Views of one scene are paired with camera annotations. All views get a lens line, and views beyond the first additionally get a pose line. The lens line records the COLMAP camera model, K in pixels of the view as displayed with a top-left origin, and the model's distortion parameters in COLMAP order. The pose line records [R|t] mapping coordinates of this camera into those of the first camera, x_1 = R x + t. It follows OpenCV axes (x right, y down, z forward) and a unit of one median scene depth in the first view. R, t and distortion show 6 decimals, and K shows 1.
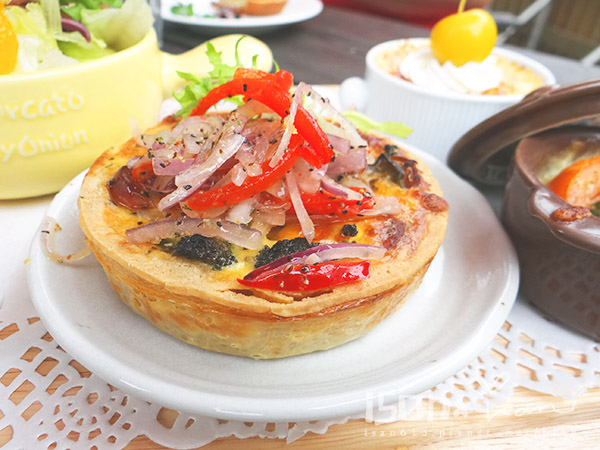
lens RADIAL K [[470.3, 0, 300.0], [0, 470.3, 225.0], [0, 0, 1]] dist [-0.017799, -0.006568]
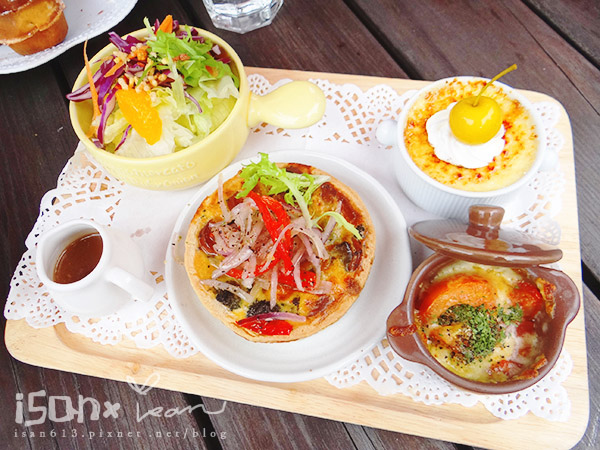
lens RADIAL K [[479.4, 0, 300.1], [0, 479.4, 218.0], [0, 0, 1]] dist [0.002544, 0.000511]
pose [[0.927221, 0.265698, -0.263944, 0.489220], [-0.105721, 0.861791, 0.496125, -1.141982], [0.359283, -0.432113, 0.827160, -0.495630]]
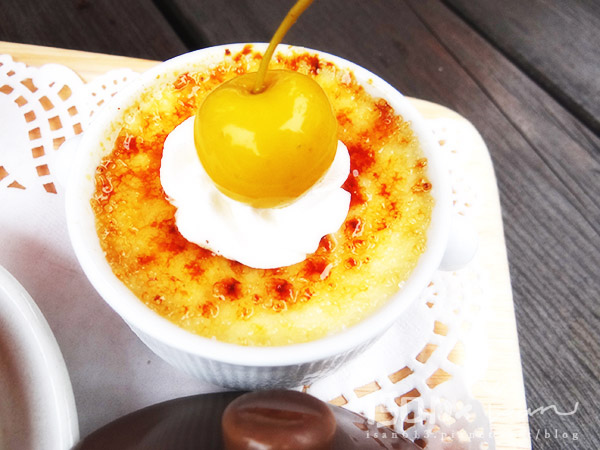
lens RADIAL K [[474.9, 0, 300.0], [0, 474.9, 225.0], [0, 0, 1]] dist [0.000097, -0.005598]
pose [[0.959547, 0.257807, -0.113158, 0.684243], [-0.193356, 0.895557, 0.400739, -0.767883], [0.204653, -0.362648, 0.909177, 0.865163]]
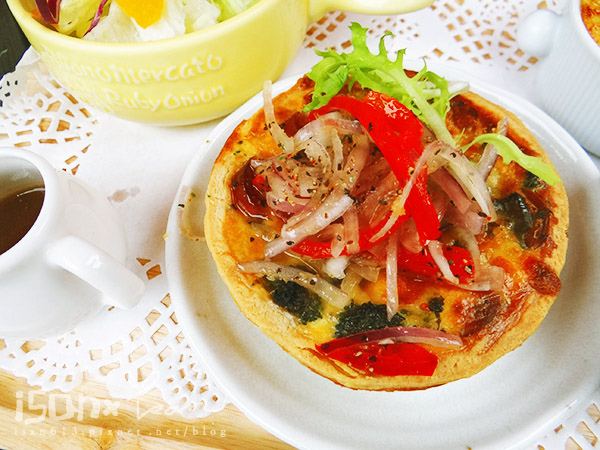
lens RADIAL K [[474.9, 0, 300.0], [0, 474.9, 225.0], [0, 0, 1]] dist [0.000097, -0.005598]
pose [[0.933141, 0.260701, -0.247552, 0.032462], [-0.125520, 0.881506, 0.455184, -0.484379], [0.336886, -0.393679, 0.855293, 0.068403]]
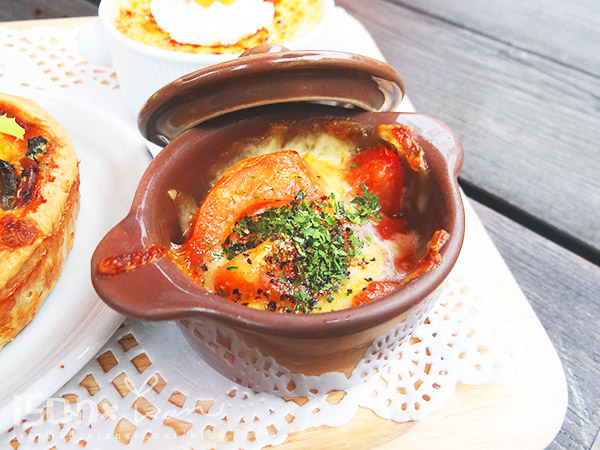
lens RADIAL K [[522.6, 0, 308.1], [0, 522.6, 223.5], [0, 0, 1]] dist [0.001906, 0.000970]
pose [[0.999560, -0.028496, 0.008183, 0.730886], [0.026487, 0.982308, 0.185390, -0.204892], [-0.013321, -0.185092, 0.982631, 0.112877]]
